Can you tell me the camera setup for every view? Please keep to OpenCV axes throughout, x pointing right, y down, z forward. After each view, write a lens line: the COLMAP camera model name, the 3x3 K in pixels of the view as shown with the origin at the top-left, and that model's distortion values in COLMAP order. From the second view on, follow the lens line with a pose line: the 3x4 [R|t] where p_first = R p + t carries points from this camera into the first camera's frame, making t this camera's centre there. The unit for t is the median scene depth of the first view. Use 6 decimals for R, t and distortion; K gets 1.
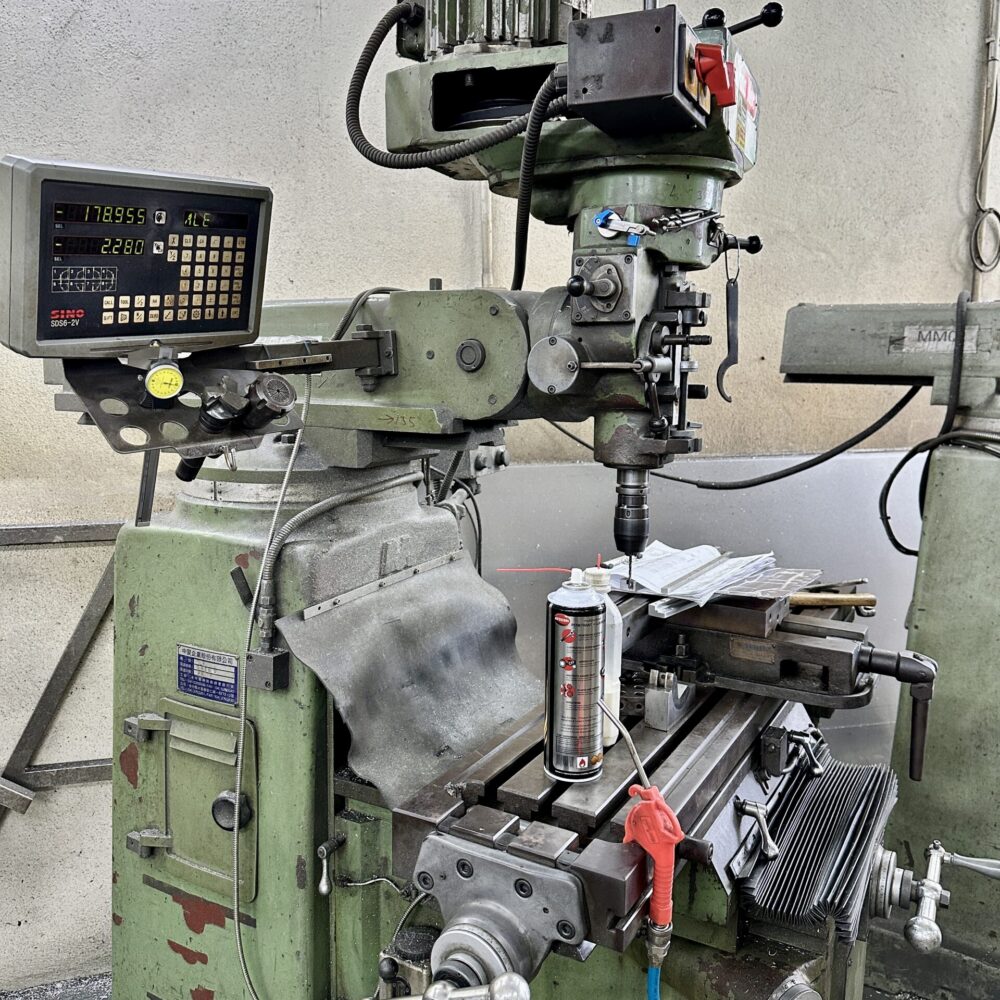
lens RADIAL K [[978.7, 0, 434.2], [0, 978.7, 500.5], [0, 0, 1]] dist [-0.003350, -0.005829]
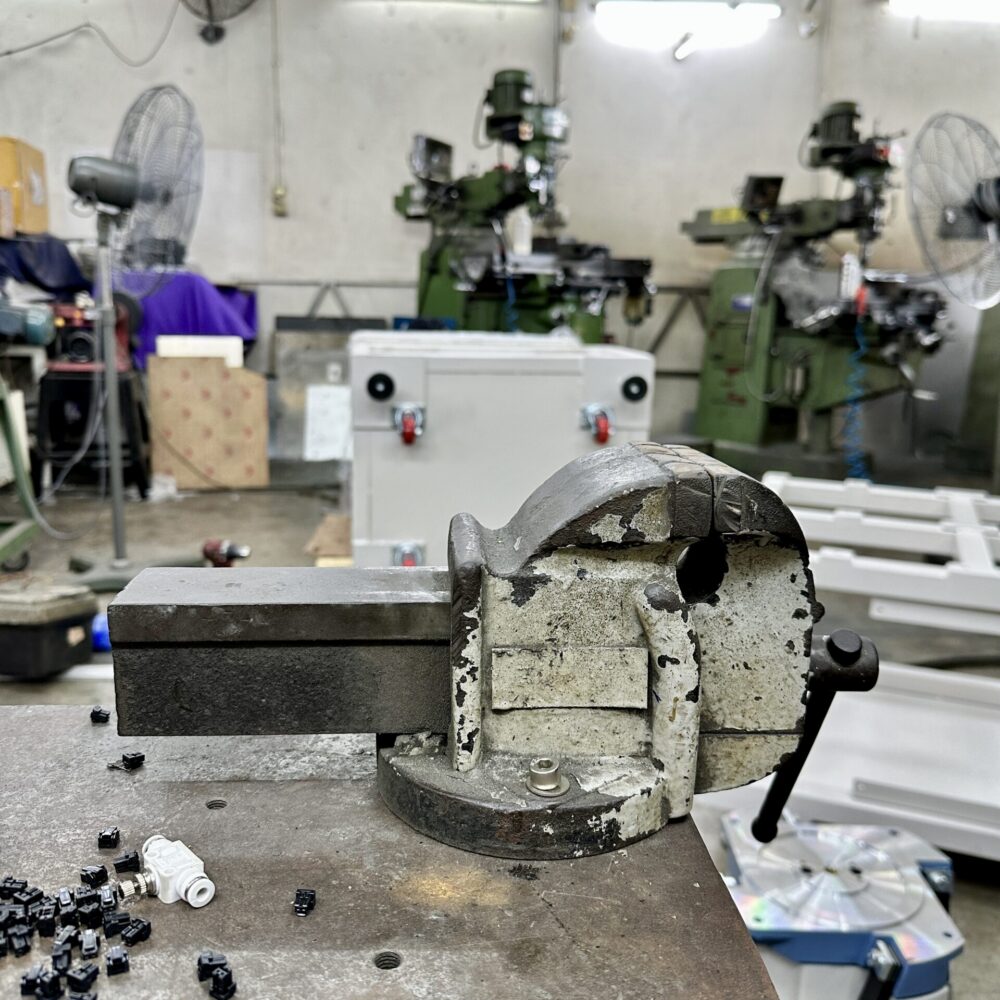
lens RADIAL K [[978.7, 0, 434.2], [0, 978.7, 500.5], [0, 0, 1]] dist [-0.003350, -0.005829]
pose [[0.942006, 0.068659, -0.328499, -0.063385], [-0.047405, 0.996257, 0.072287, 0.700220], [0.332232, -0.052523, 0.941734, -2.928592]]
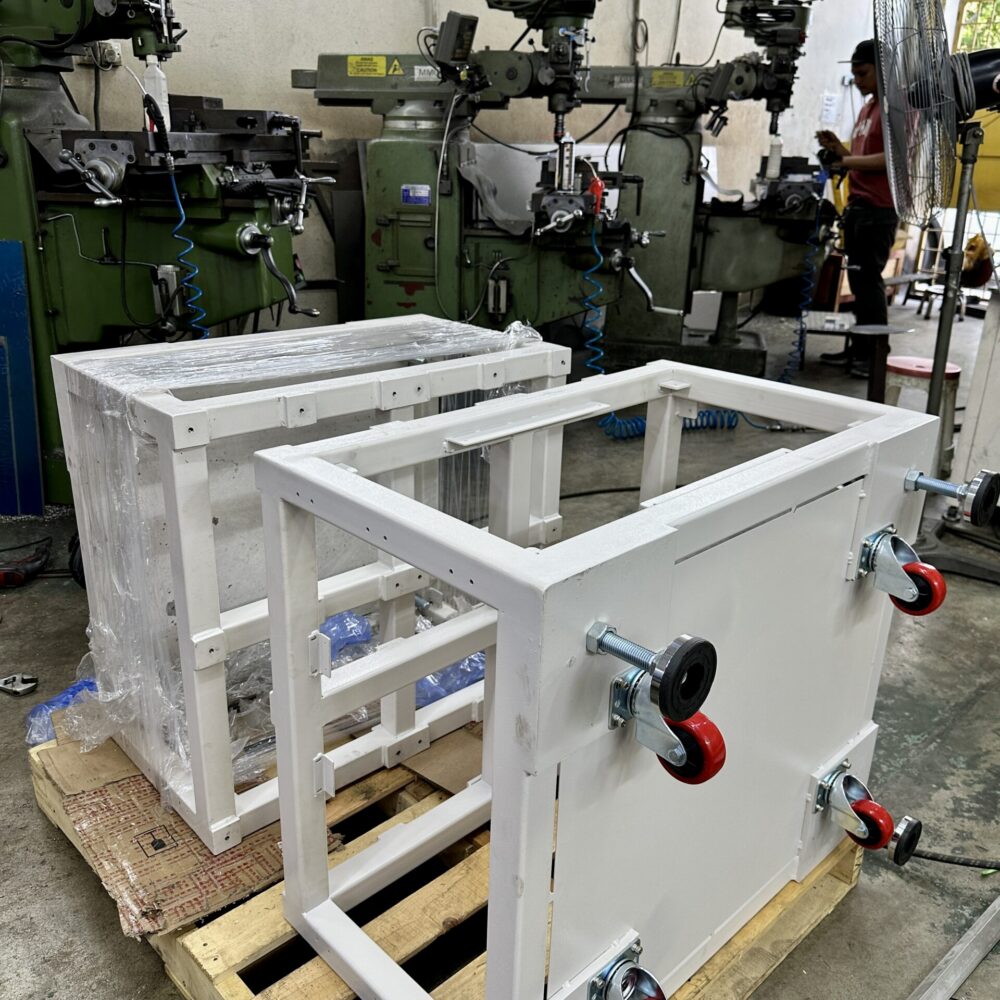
lens RADIAL K [[944.6, 0, 500.0], [0, 944.6, 500.0], [0, 0, 1]] dist [-0.016231, -0.023550]
pose [[0.918804, -0.133885, 0.371313, -1.088239], [0.046517, 0.970889, 0.234970, 0.389687], [-0.391963, -0.198619, 0.898285, -1.626975]]
